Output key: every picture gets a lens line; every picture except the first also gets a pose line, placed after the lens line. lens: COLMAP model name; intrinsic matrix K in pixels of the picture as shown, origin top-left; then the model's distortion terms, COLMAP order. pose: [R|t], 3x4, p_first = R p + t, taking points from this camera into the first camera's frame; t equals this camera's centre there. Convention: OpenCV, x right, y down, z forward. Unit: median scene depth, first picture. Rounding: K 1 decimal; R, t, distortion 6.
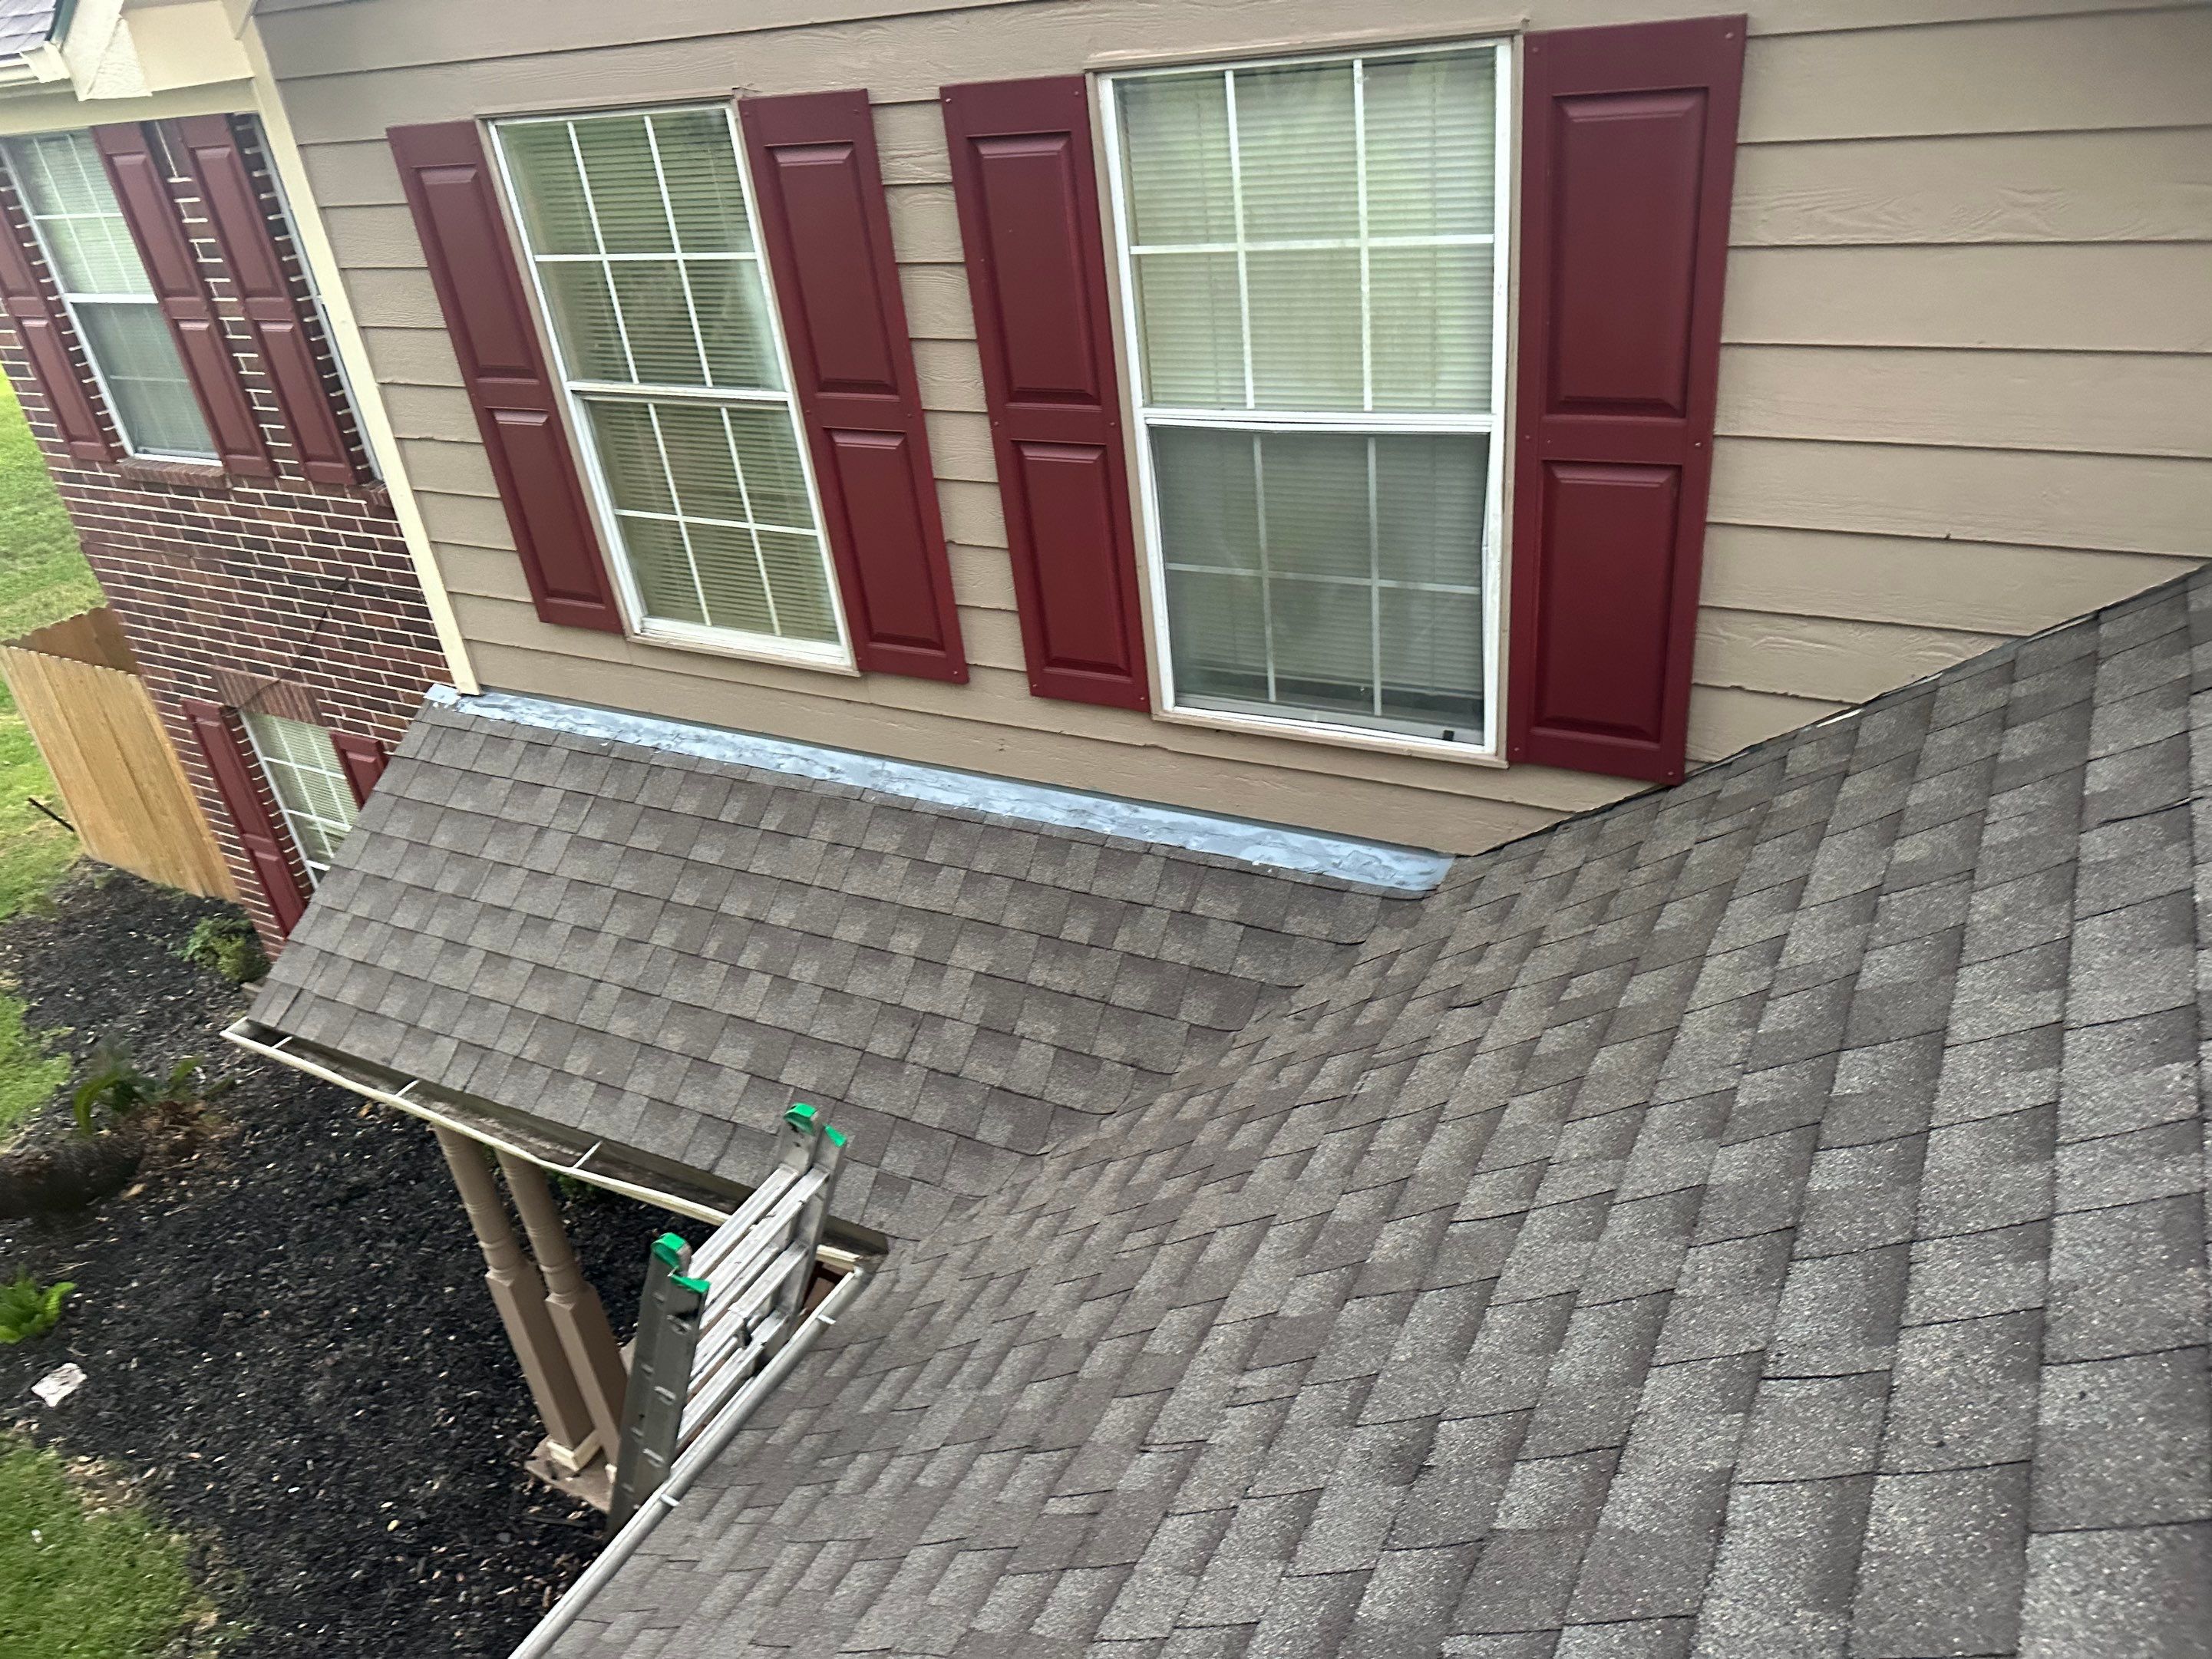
lens RADIAL K [[1548.3, 0, 1104.5], [0, 1548.3, 830.1], [0, 0, 1]] dist [0.043035, -0.046889]
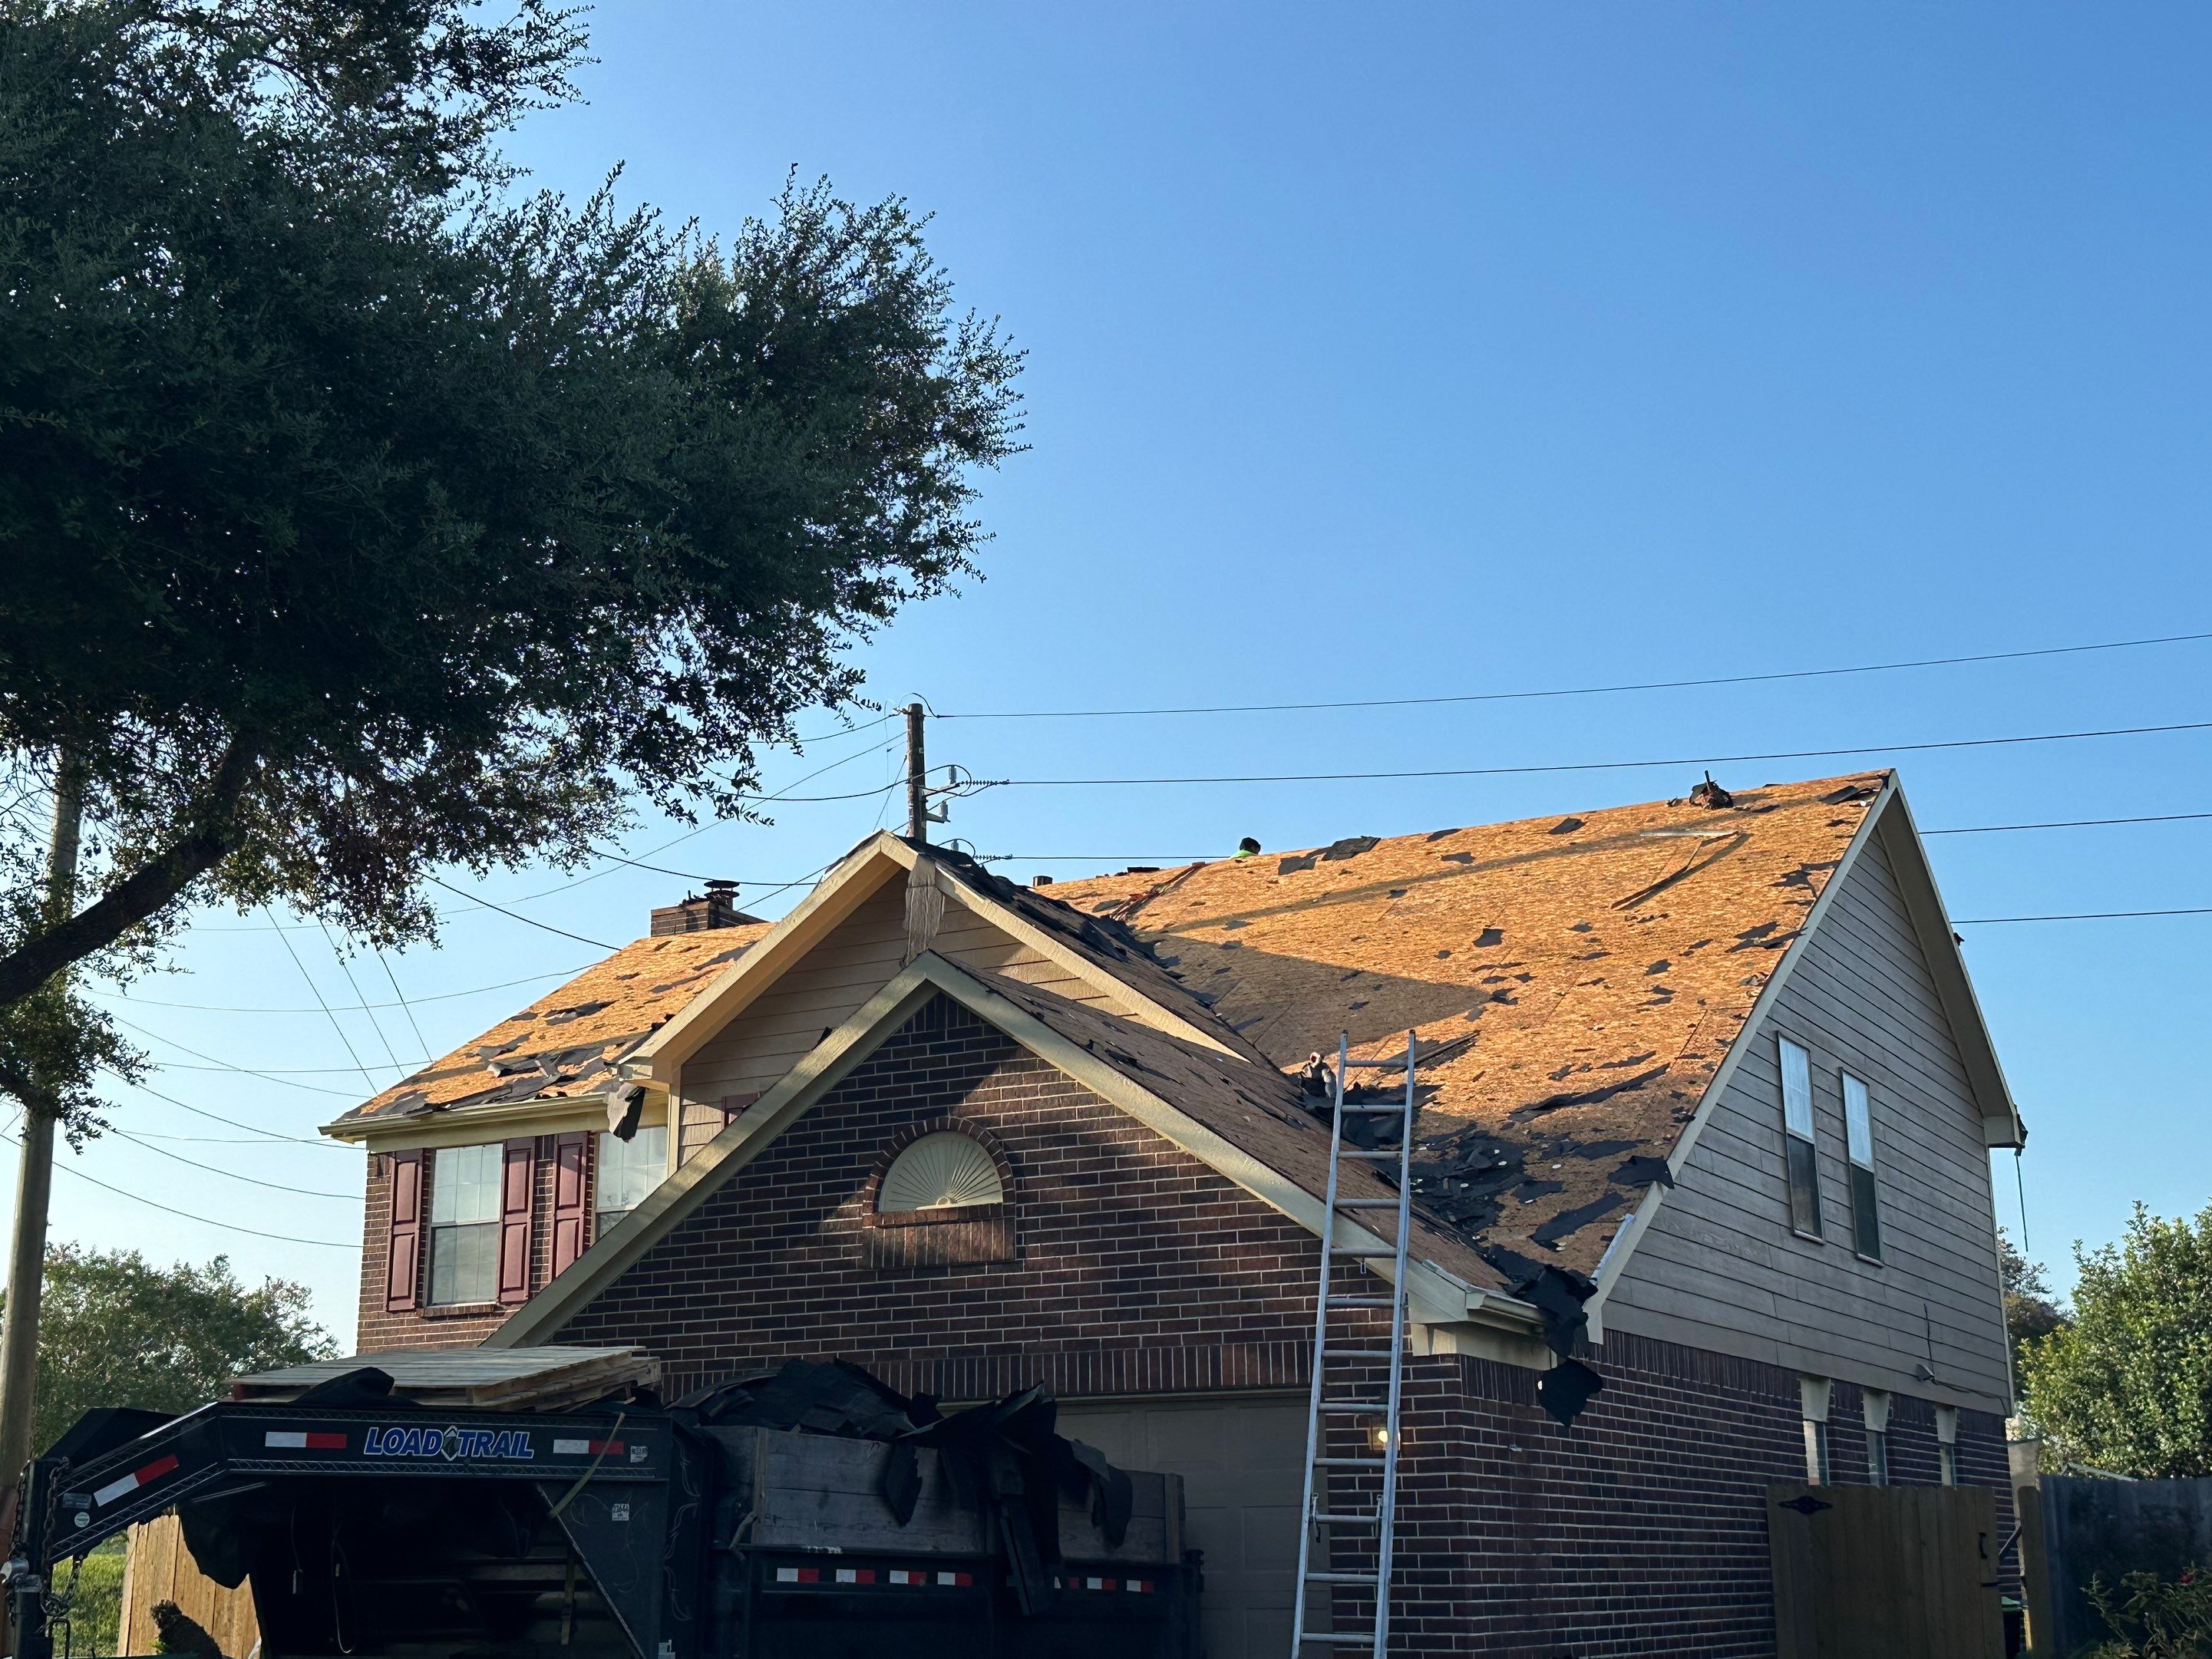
lens RADIAL K [[2755.3, 0, 1101.5], [0, 2755.3, 805.2], [0, 0, 1]] dist [0.136907, 0.000000]
pose [[0.995277, 0.096642, -0.009168, 0.179355], [-0.075072, 0.706358, -0.703862, 1.852422], [-0.061547, 0.701226, 0.710277, -2.105356]]
